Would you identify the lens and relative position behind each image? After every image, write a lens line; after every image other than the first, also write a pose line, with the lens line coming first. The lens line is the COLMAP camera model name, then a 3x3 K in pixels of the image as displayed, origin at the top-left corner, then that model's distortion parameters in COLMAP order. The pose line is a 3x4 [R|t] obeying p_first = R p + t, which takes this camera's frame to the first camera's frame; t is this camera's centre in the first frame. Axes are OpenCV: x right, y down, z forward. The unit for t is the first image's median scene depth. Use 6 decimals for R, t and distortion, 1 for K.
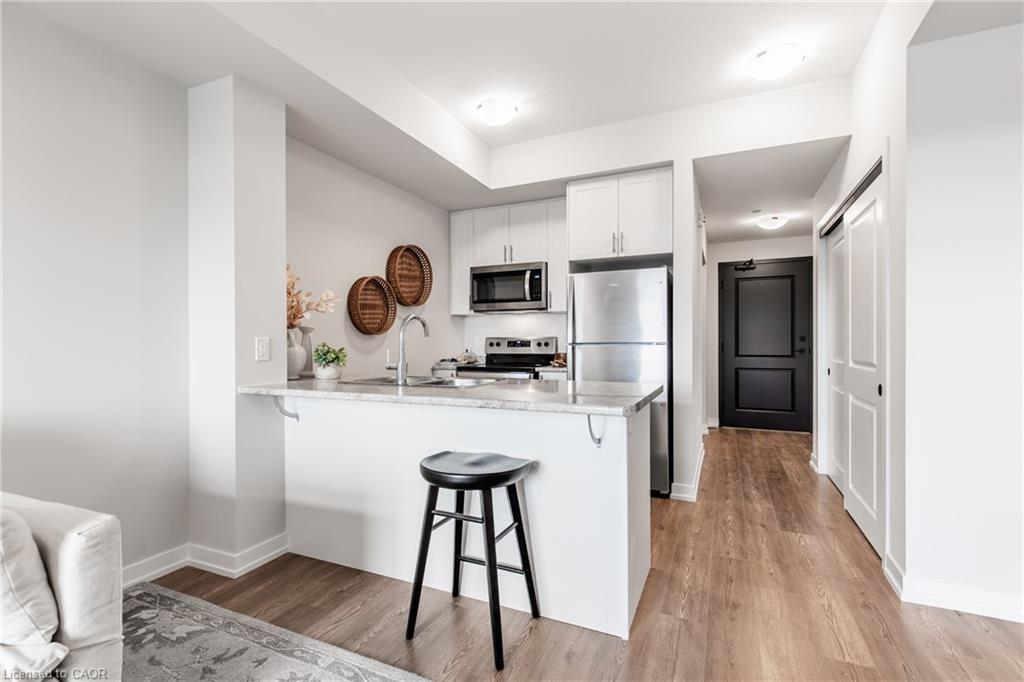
lens RADIAL K [[459.9, 0, 507.0], [0, 459.9, 343.1], [0, 0, 1]] dist [0.010099, -0.002368]
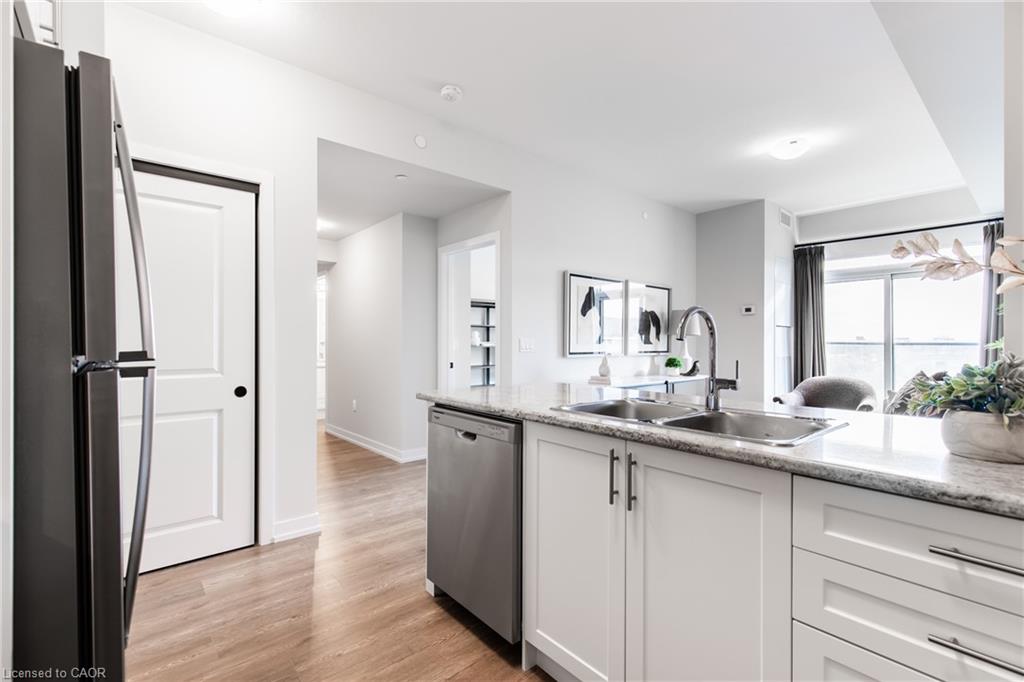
lens RADIAL K [[459.9, 0, 516.5], [0, 459.9, 343.0], [0, 0, 1]] dist [0.010099, -0.002368]
pose [[-0.917466, 0.003347, 0.397799, -0.122600], [0.004581, 0.999987, 0.002152, -0.007476], [-0.397787, 0.003796, -0.917470, 0.976182]]
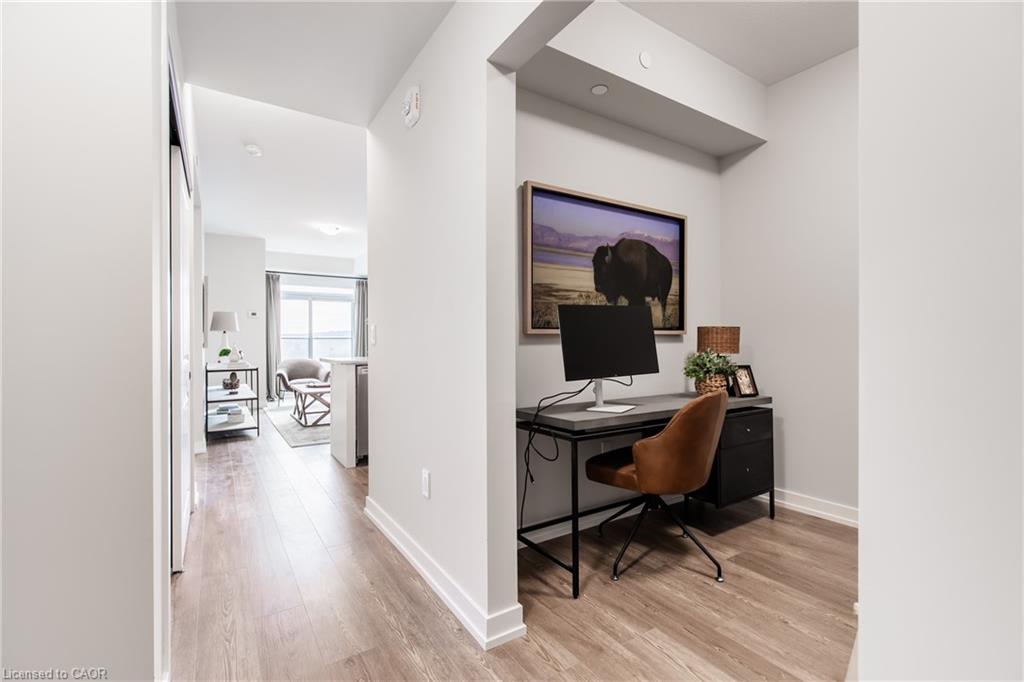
lens RADIAL K [[459.9, 0, 510.2], [0, 459.9, 339.7], [0, 0, 1]] dist [0.010099, -0.002368]
pose [[-0.533489, 0.005877, -0.845787, 0.786875], [0.004713, 0.999981, 0.003976, 0.002995], [0.845794, -0.001865, -0.533506, 1.333664]]
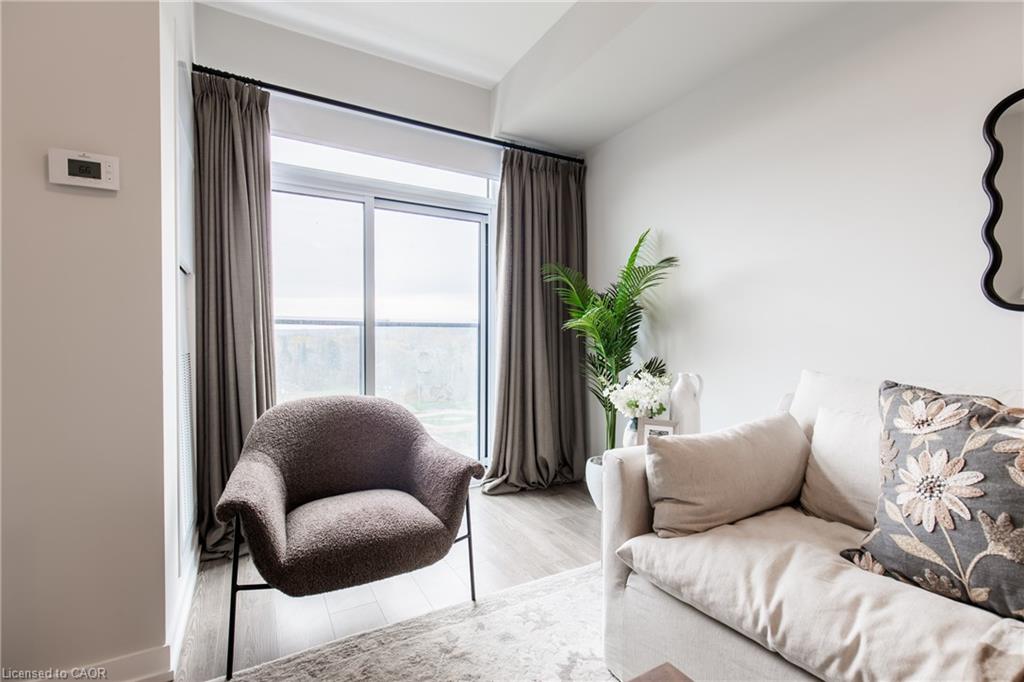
lens RADIAL K [[459.9, 0, 512.3], [0, 459.9, 340.9], [0, 0, 1]] dist [0.010099, -0.002368]
pose [[-0.583228, 0.009254, -0.812256, -0.116744], [-0.003805, 0.999893, 0.014124, 0.016749], [0.812299, 0.011328, -0.583131, -0.053783]]
